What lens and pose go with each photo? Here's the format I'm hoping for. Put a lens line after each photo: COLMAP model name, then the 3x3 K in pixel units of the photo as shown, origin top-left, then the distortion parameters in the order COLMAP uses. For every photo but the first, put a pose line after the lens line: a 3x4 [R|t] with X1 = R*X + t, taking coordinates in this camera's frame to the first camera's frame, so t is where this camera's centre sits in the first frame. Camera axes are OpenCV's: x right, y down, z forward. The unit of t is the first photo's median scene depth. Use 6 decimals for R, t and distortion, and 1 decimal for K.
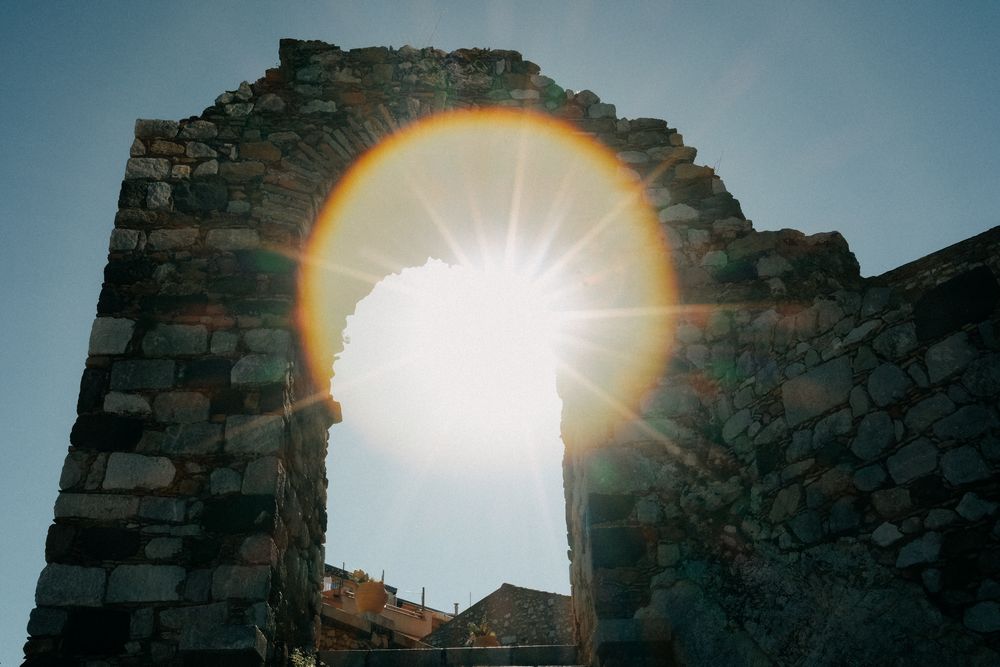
lens RADIAL K [[974.8, 0, 500.0], [0, 974.8, 333.5], [0, 0, 1]] dist [-0.001166, 0.018563]
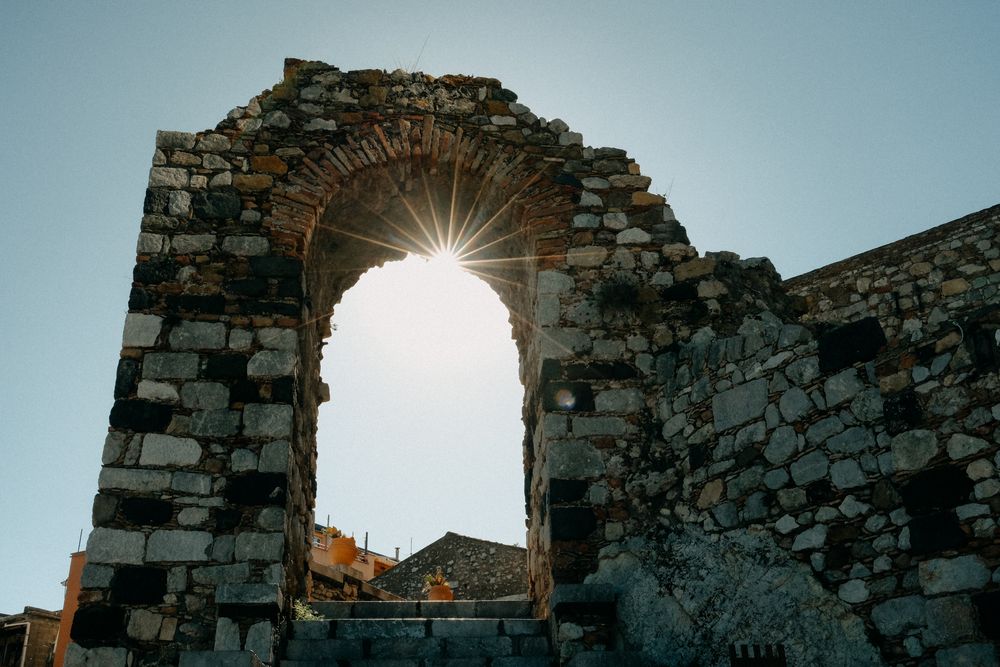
lens RADIAL K [[974.8, 0, 500.0], [0, 974.8, 333.5], [0, 0, 1]] dist [-0.001166, 0.018563]
pose [[0.997690, 0.033944, 0.058834, -0.045388], [-0.037114, 0.997870, 0.053656, -0.073004], [-0.056888, -0.055716, 0.996825, -0.175987]]
